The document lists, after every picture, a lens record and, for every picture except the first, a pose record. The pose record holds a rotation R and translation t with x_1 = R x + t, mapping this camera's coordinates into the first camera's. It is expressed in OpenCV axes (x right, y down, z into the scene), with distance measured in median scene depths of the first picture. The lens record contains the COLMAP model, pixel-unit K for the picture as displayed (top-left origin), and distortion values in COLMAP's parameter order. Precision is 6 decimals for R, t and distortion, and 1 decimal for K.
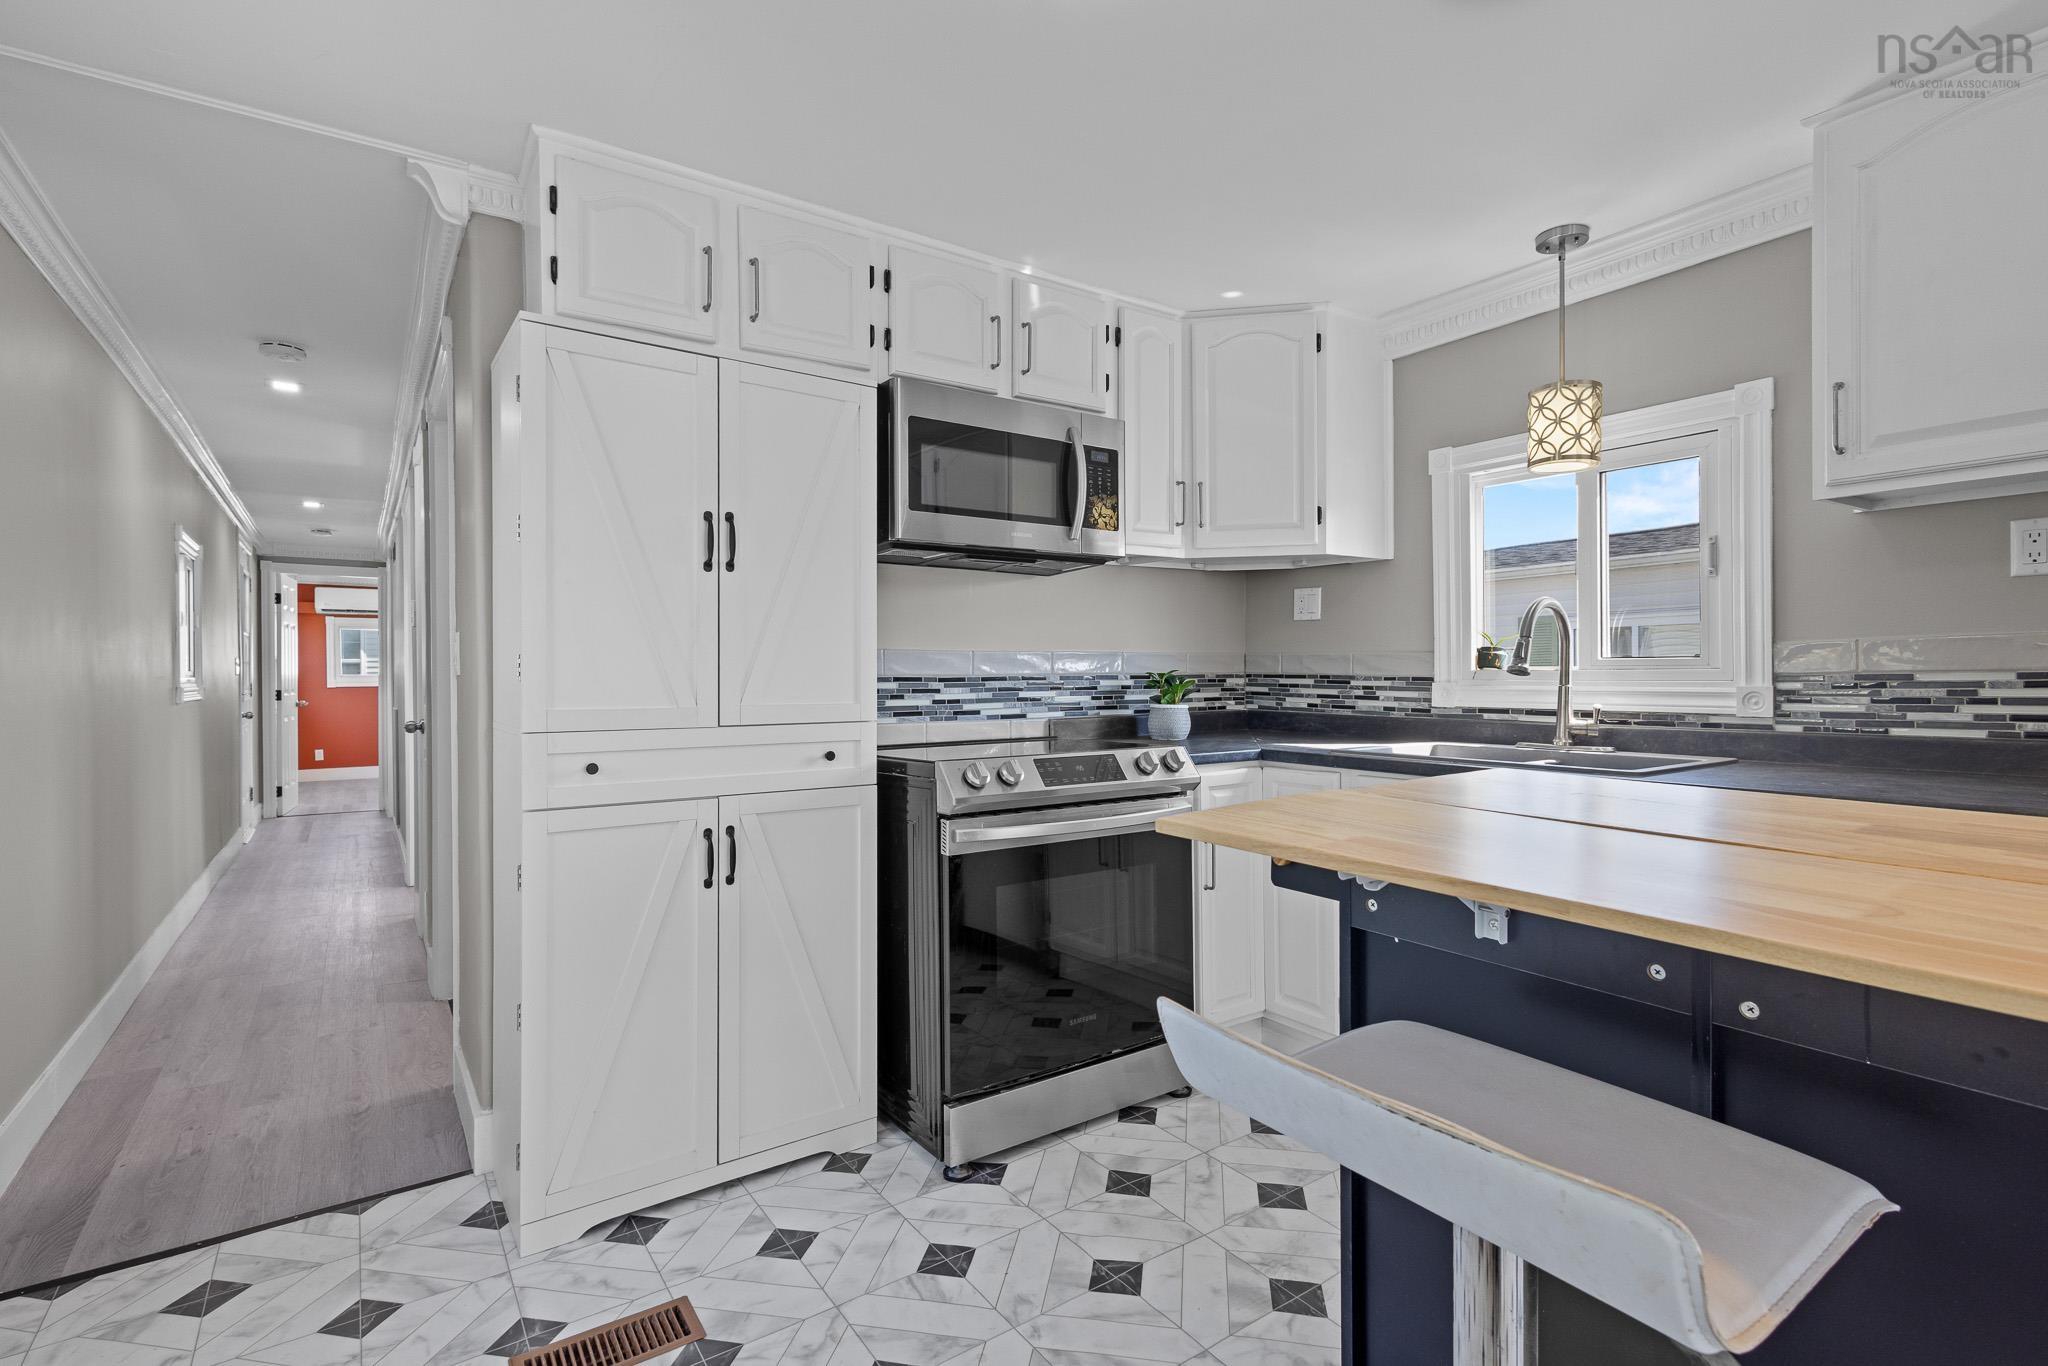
lens RADIAL K [[949.5, 0, 1020.2], [0, 949.5, 681.3], [0, 0, 1]] dist [0.010977, -0.003341]
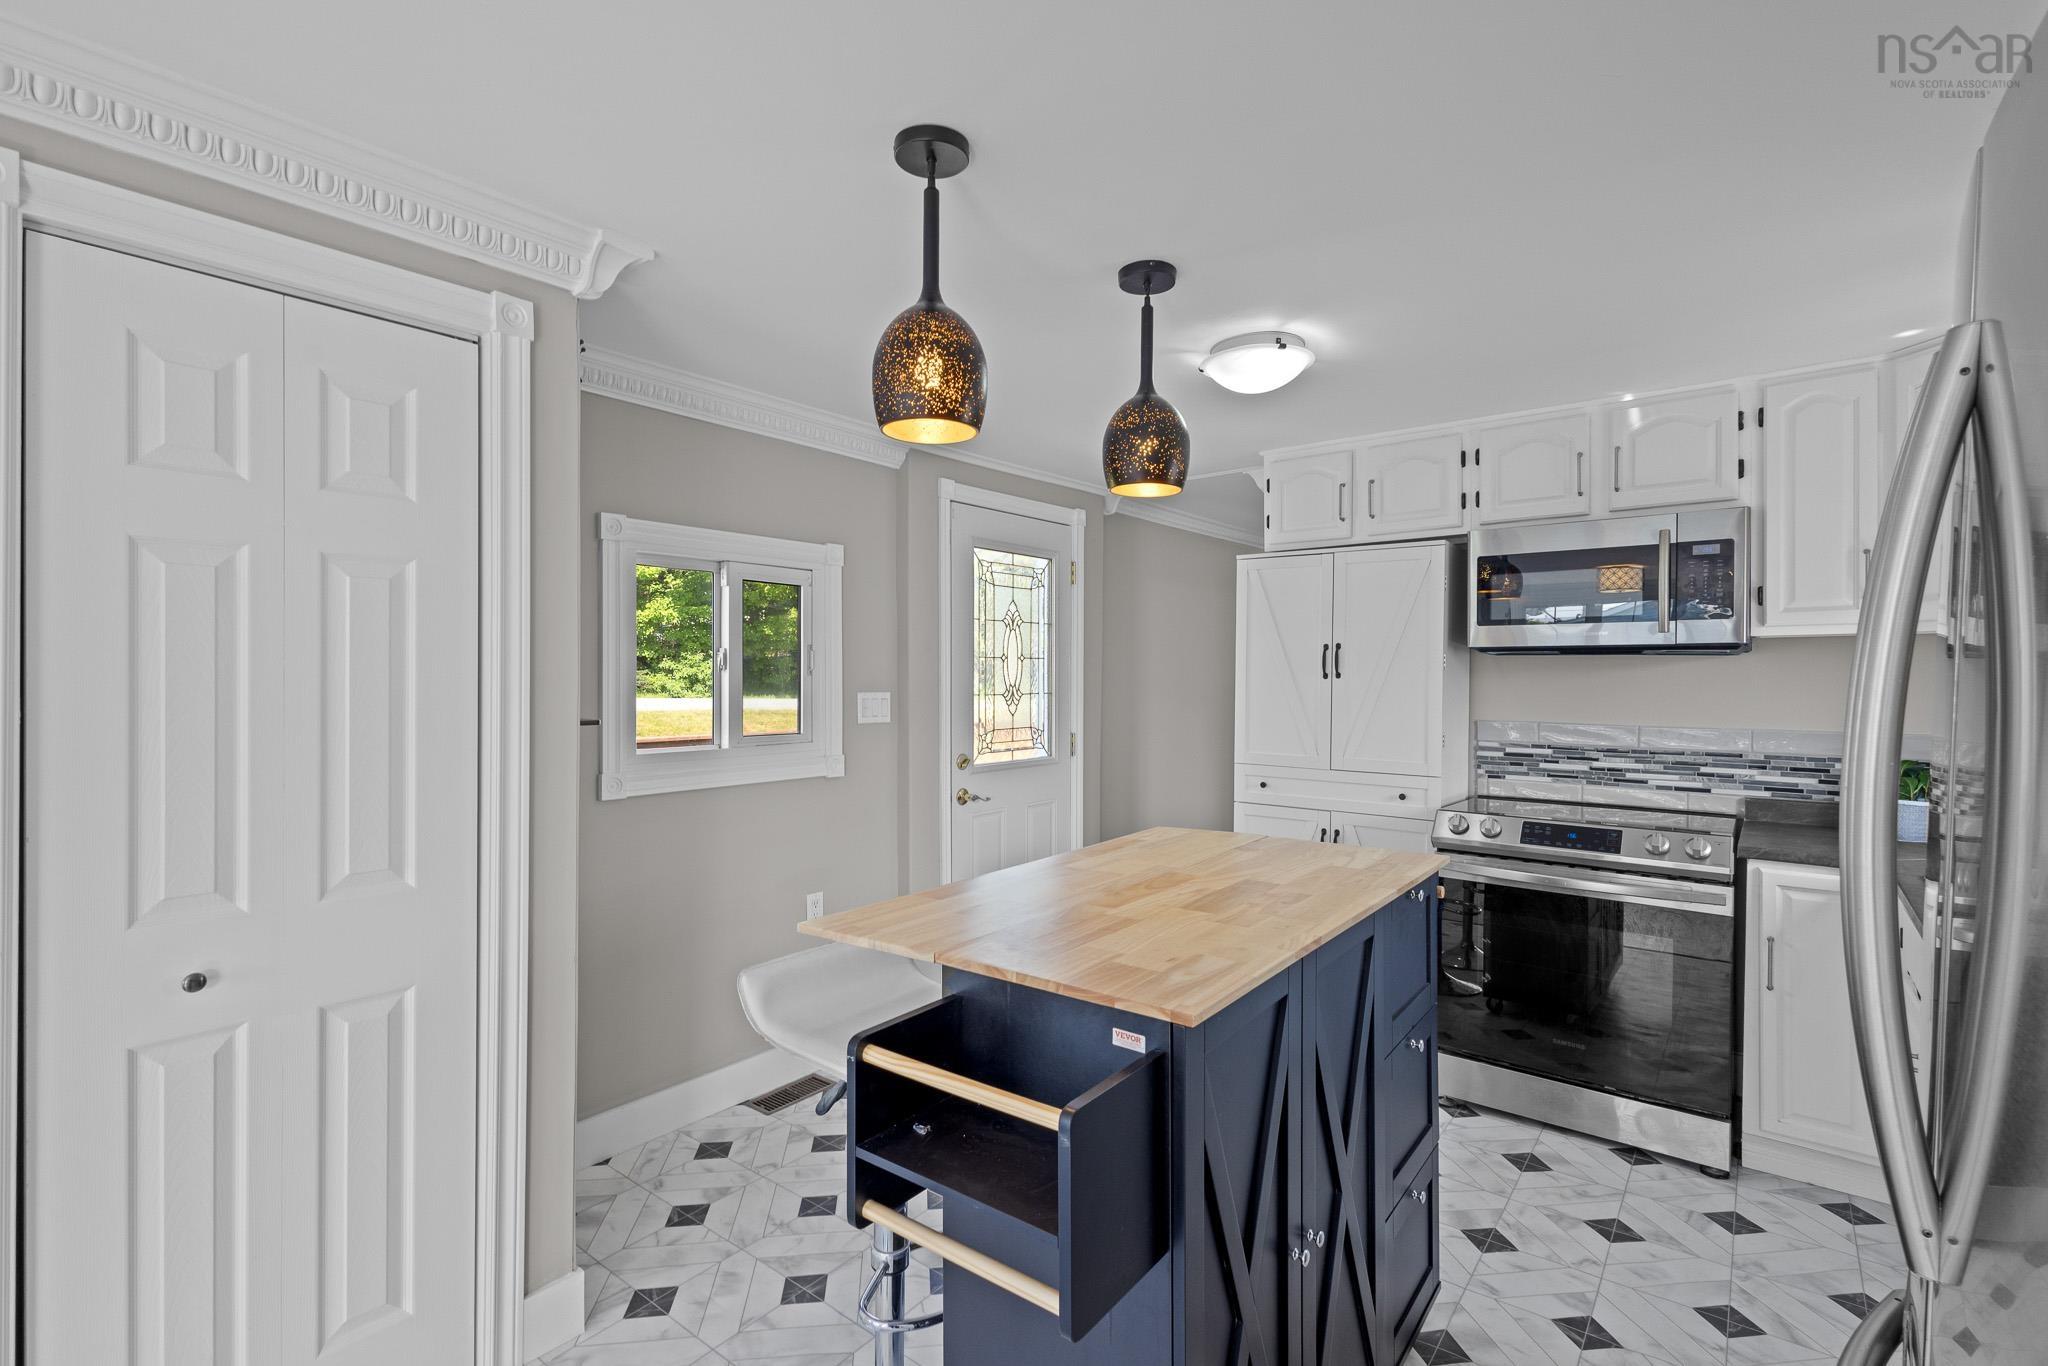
lens RADIAL K [[949.5, 0, 1010.0], [0, 949.5, 678.8], [0, 0, 1]] dist [0.010977, -0.003341]
pose [[0.283982, 0.013762, -0.958731, 0.912583], [-0.015376, 0.999834, 0.009798, -0.097727], [0.958706, 0.011959, 0.284146, -0.026794]]
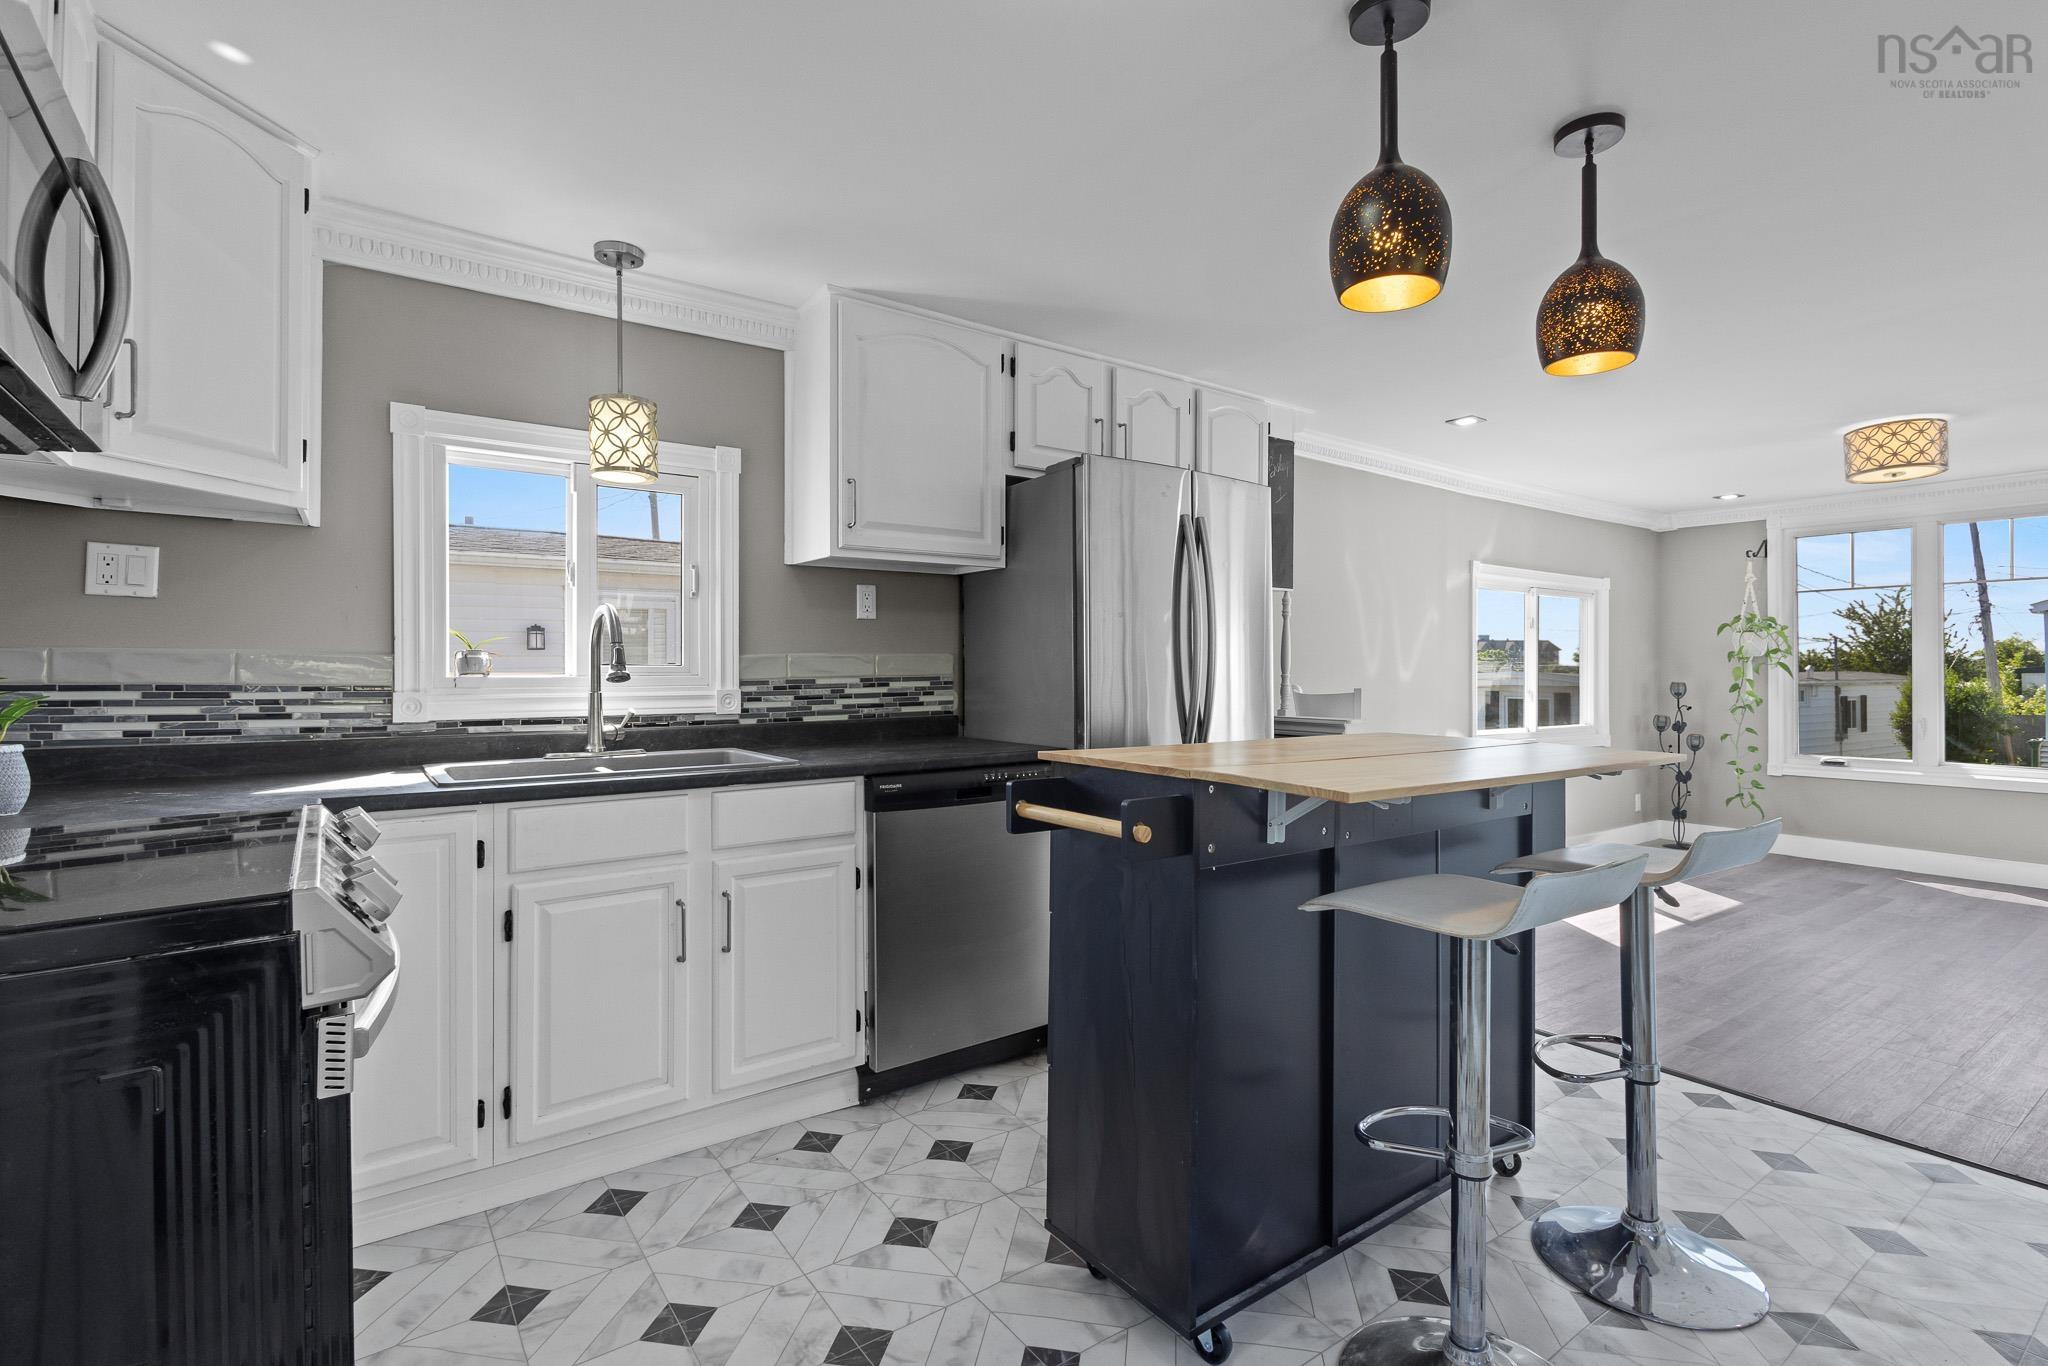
lens RADIAL K [[949.5, 0, 1031.5], [0, 949.5, 667.0], [0, 0, 1]] dist [0.010977, -0.003341]
pose [[-0.027182, 0.010859, 0.999572, -0.432869], [0.012967, 0.999861, -0.010509, -0.005485], [-0.999546, 0.012676, -0.027319, 0.560155]]
